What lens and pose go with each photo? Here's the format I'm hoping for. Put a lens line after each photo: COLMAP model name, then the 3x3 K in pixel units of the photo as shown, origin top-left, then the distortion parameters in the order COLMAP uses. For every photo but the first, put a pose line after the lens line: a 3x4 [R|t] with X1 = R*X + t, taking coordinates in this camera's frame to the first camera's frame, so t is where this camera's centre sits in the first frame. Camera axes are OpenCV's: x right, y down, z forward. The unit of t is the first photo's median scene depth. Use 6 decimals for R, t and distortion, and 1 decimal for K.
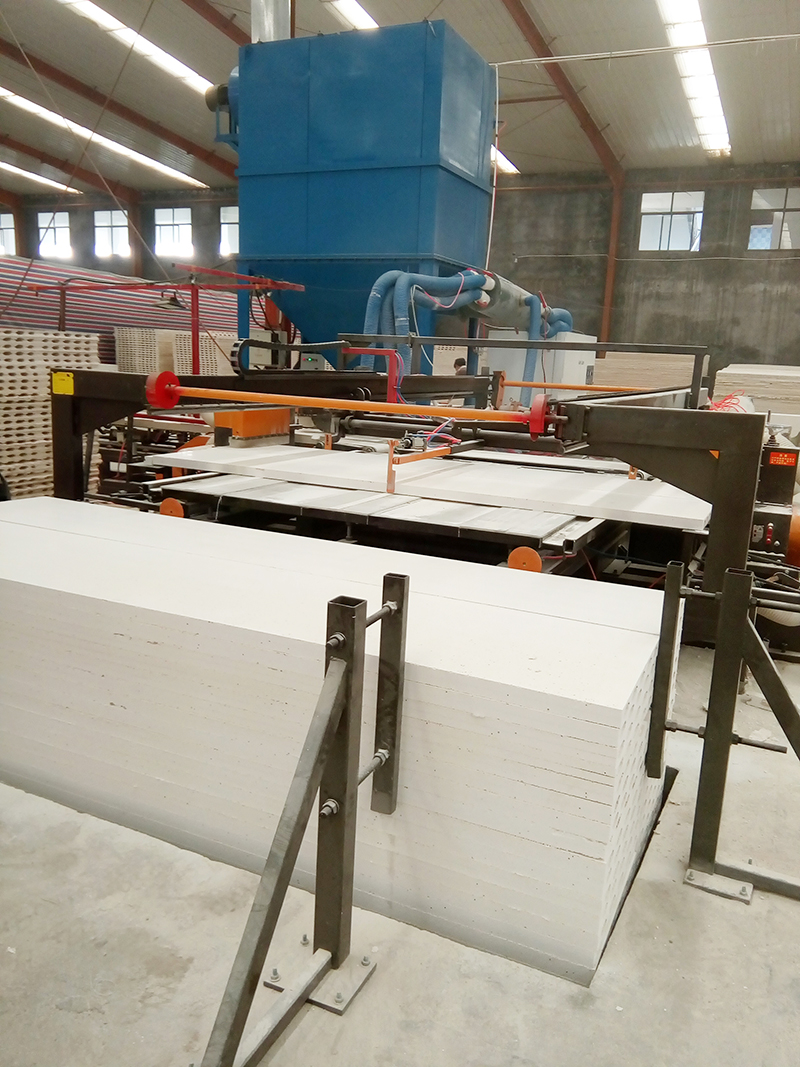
lens RADIAL K [[850.5, 0, 394.2], [0, 850.5, 539.9], [0, 0, 1]] dist [0.009752, -0.002338]
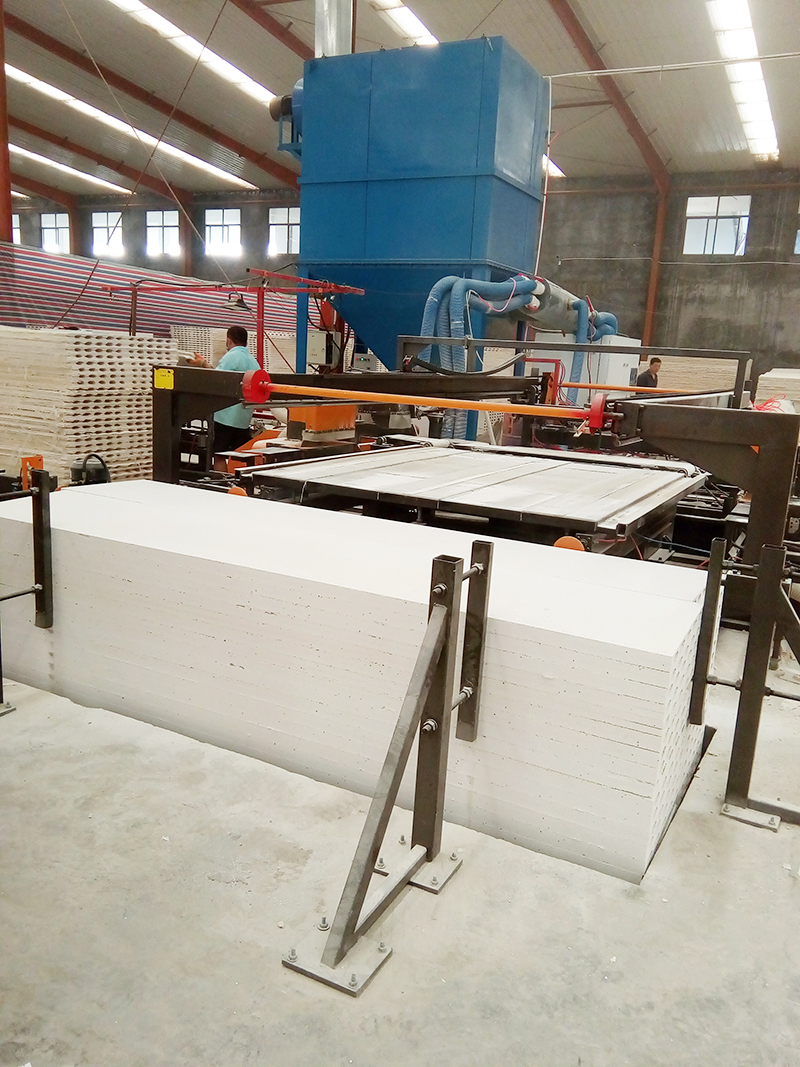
lens RADIAL K [[850.5, 0, 393.3], [0, 850.5, 541.2], [0, 0, 1]] dist [0.009752, -0.002338]
pose [[0.998961, 0.020904, -0.040498, -0.031987], [-0.020832, 0.999781, 0.002193, 0.017099], [0.040535, -0.001347, 0.999177, -0.086603]]
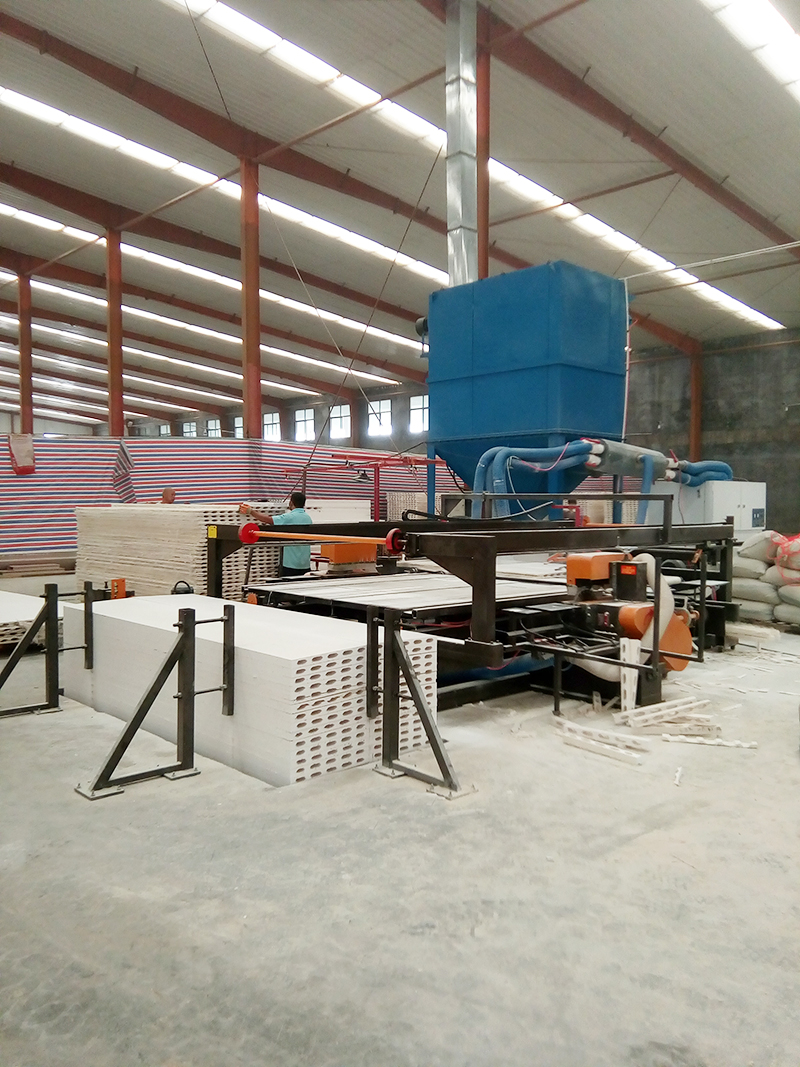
lens RADIAL K [[863.8, 0, 408.7], [0, 863.8, 531.4], [0, 0, 1]] dist [0.019645, -0.002060]
pose [[0.927691, -0.027591, -0.372329, 0.555064], [-0.043042, 0.982712, -0.180068, 0.103523], [0.370860, 0.183073, 0.910465, -0.413673]]
